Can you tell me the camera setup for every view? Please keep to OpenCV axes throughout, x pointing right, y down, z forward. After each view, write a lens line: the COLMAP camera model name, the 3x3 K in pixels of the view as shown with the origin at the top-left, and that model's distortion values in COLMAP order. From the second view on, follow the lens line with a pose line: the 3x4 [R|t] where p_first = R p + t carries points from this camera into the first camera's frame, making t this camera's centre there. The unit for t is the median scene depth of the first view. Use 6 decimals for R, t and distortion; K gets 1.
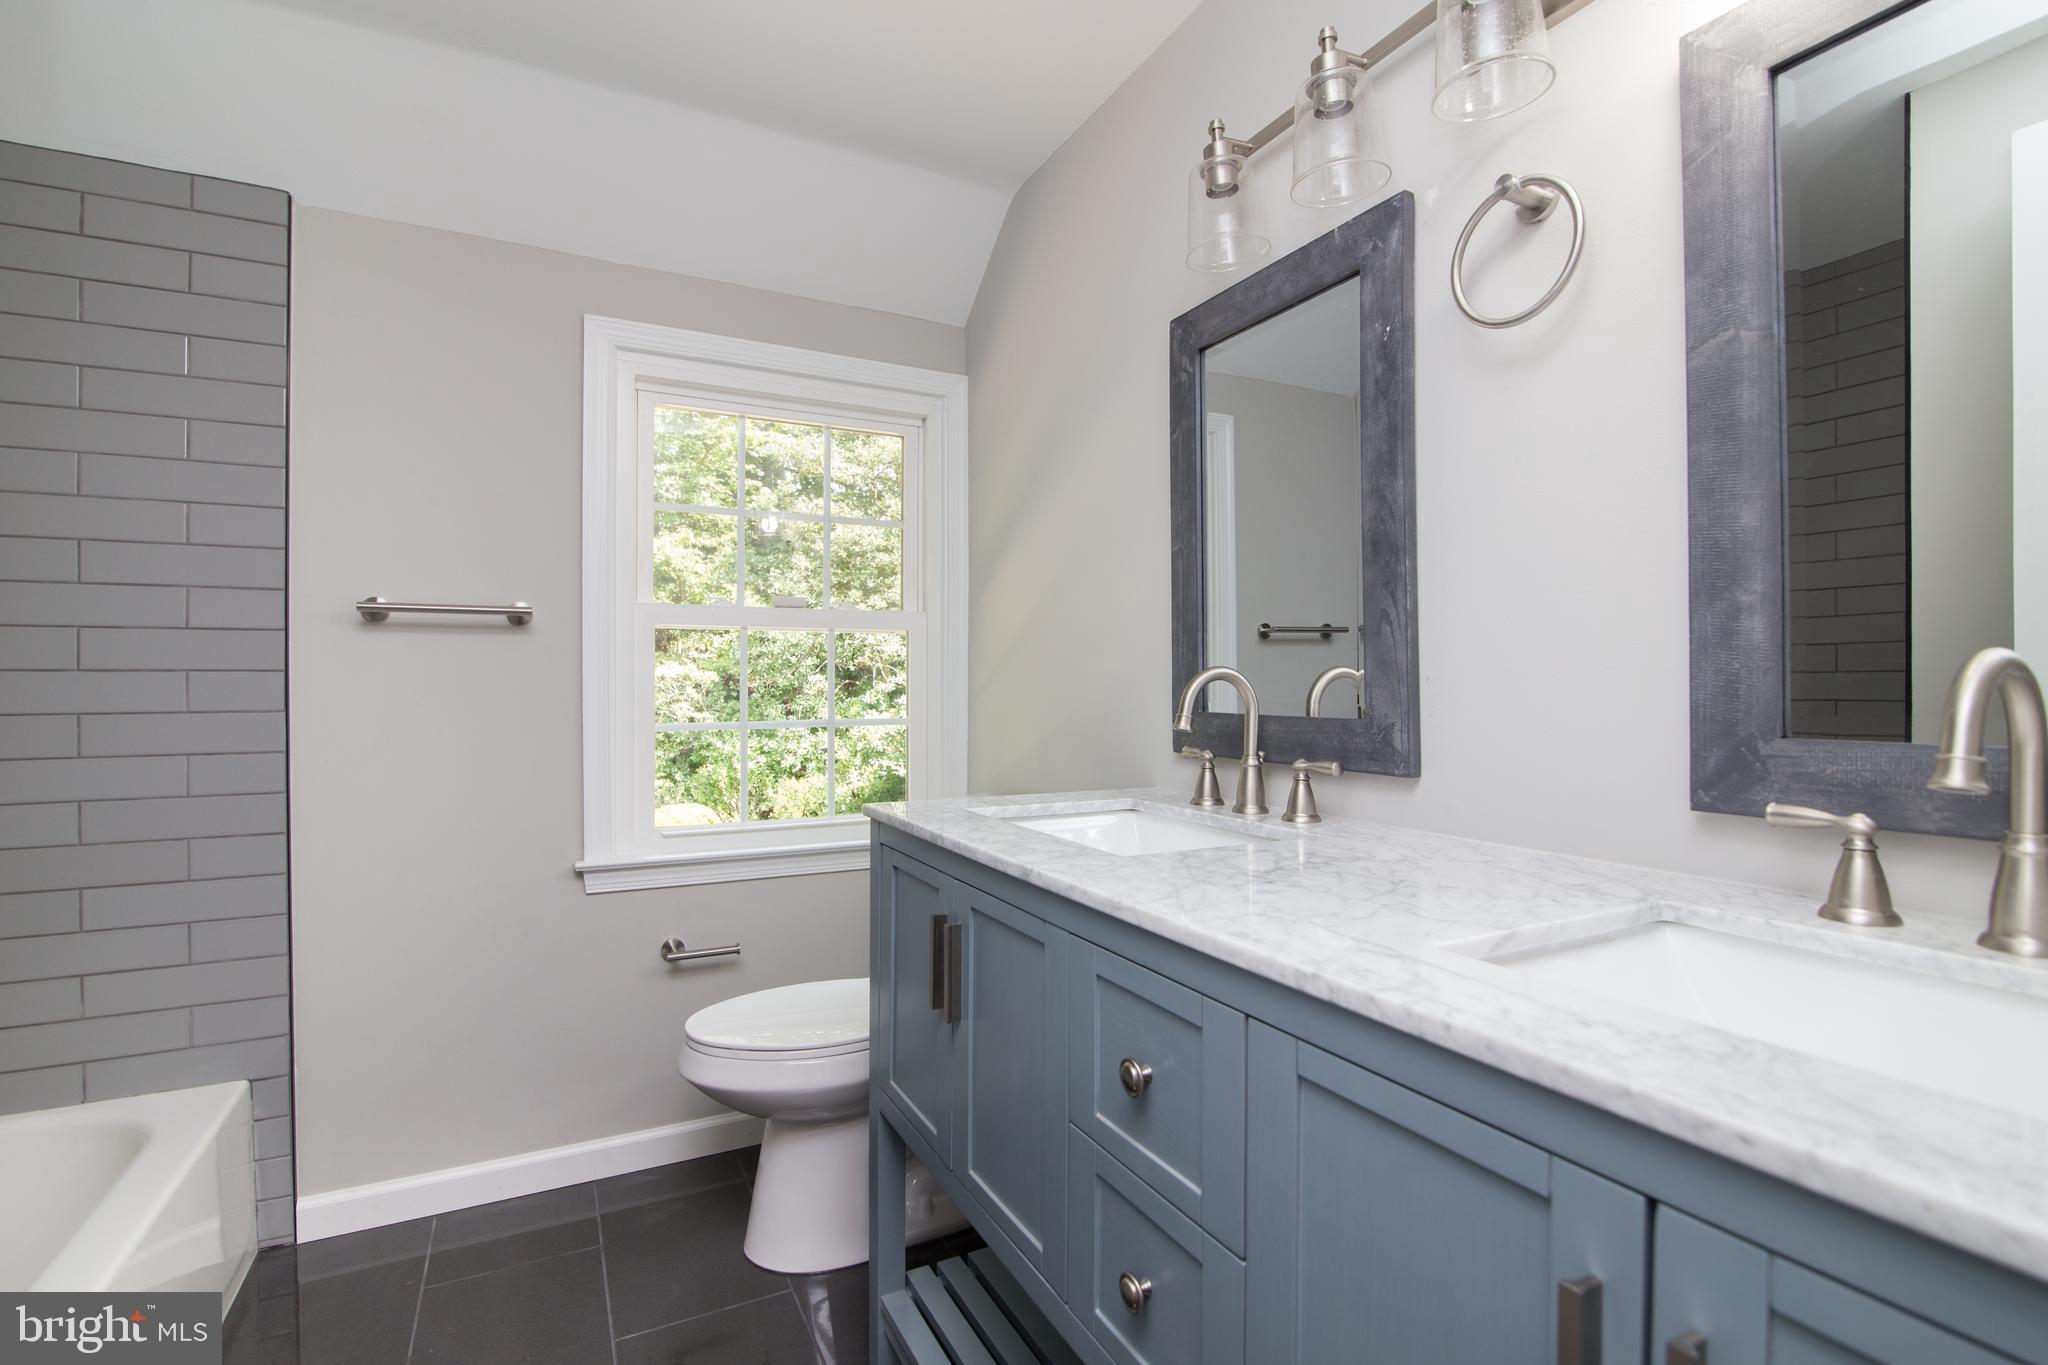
lens RADIAL K [[938.5, 0, 1029.2], [0, 938.5, 676.4], [0, 0, 1]] dist [-0.023810, 0.000449]
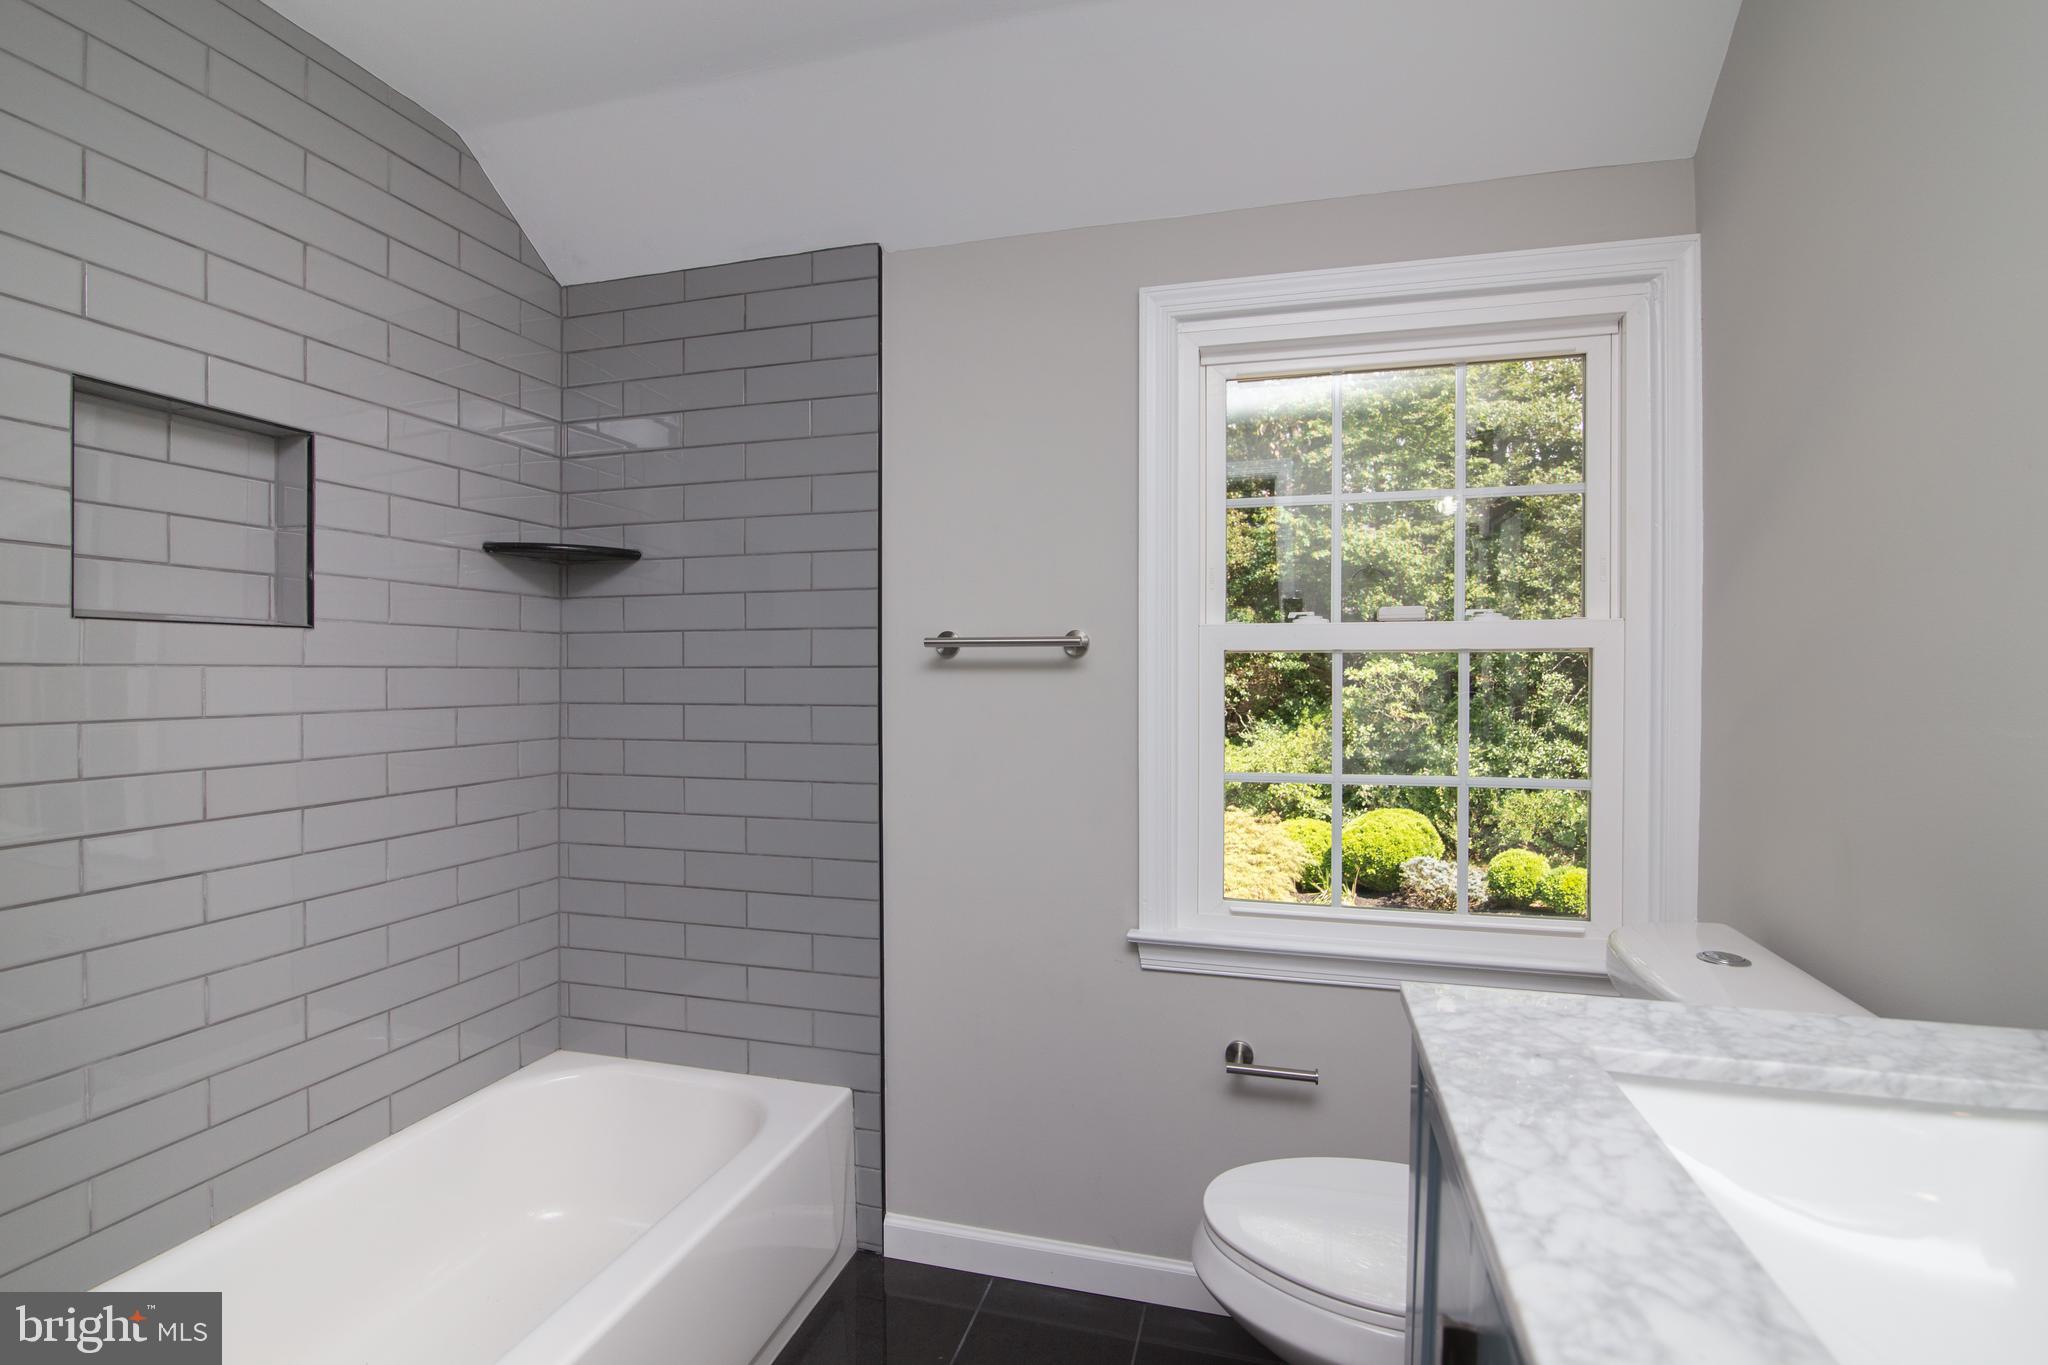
lens RADIAL K [[938.5, 0, 1023.1], [0, 938.5, 678.2], [0, 0, 1]] dist [-0.023810, 0.000449]
pose [[0.728096, 0.005371, -0.685454, 0.036581], [0.001728, 0.999952, 0.009670, -0.047619], [0.685473, -0.008226, 0.728052, 0.344177]]
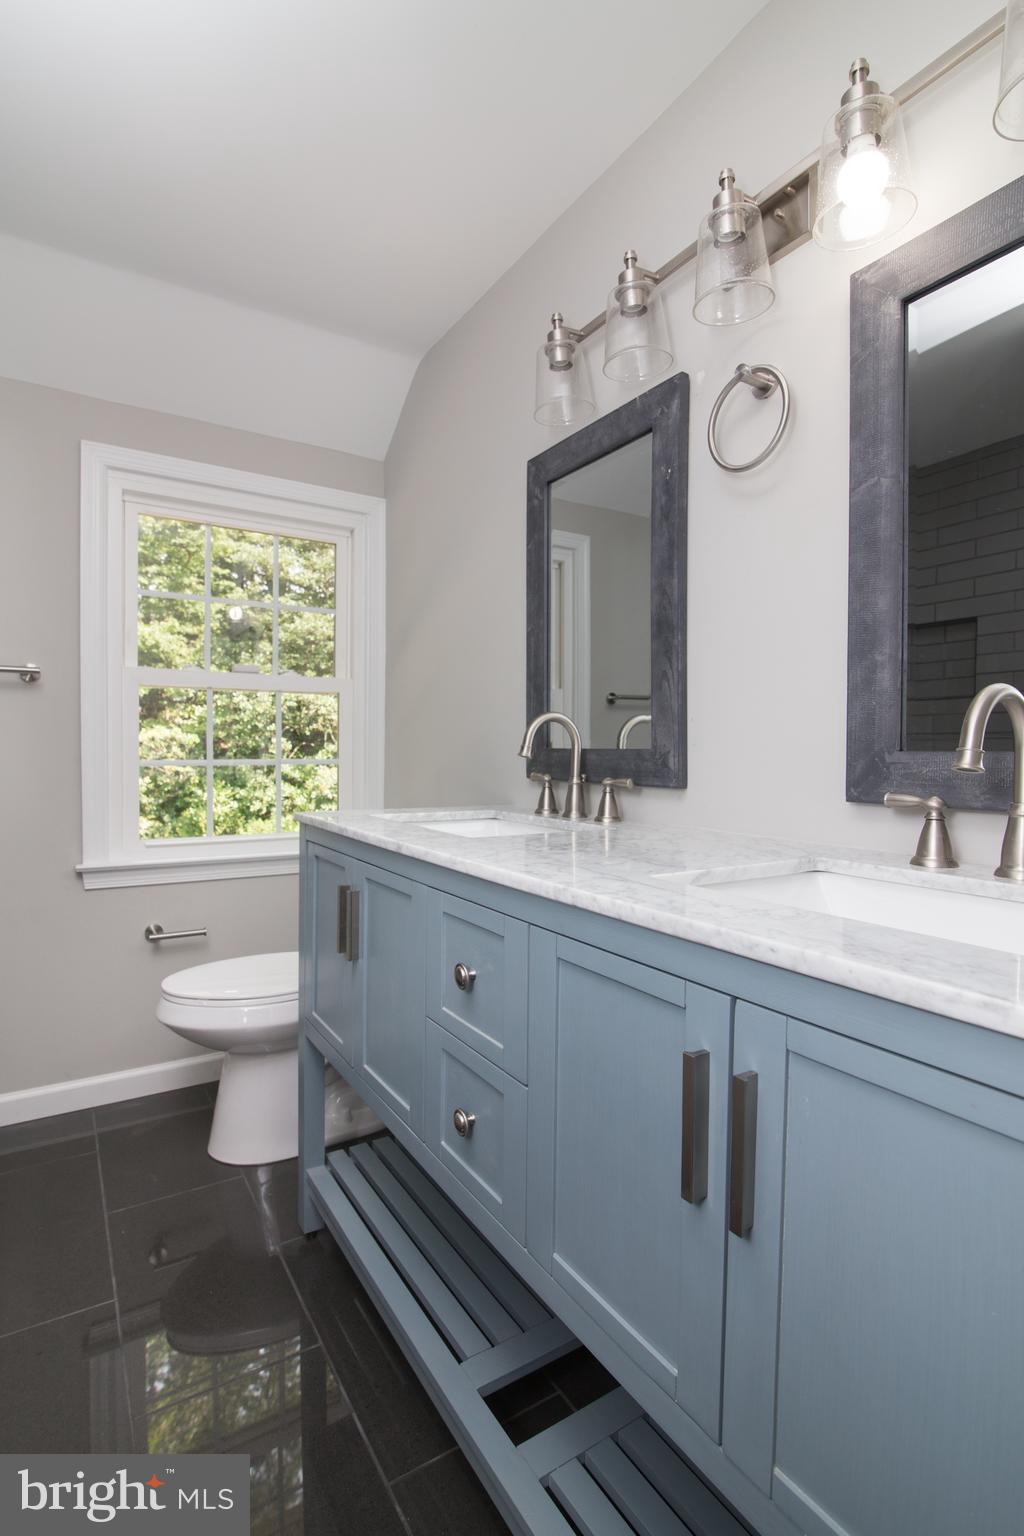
lens RADIAL K [[737.3, 0, 508.3], [0, 737.3, 763.1], [0, 0, 1]] dist [-0.025009, 0.001110]
pose [[0.997075, 0.006923, 0.076113, 0.040569], [-0.008960, 0.999610, 0.026451, 0.027701], [-0.075900, -0.027055, 0.996748, -0.065244]]
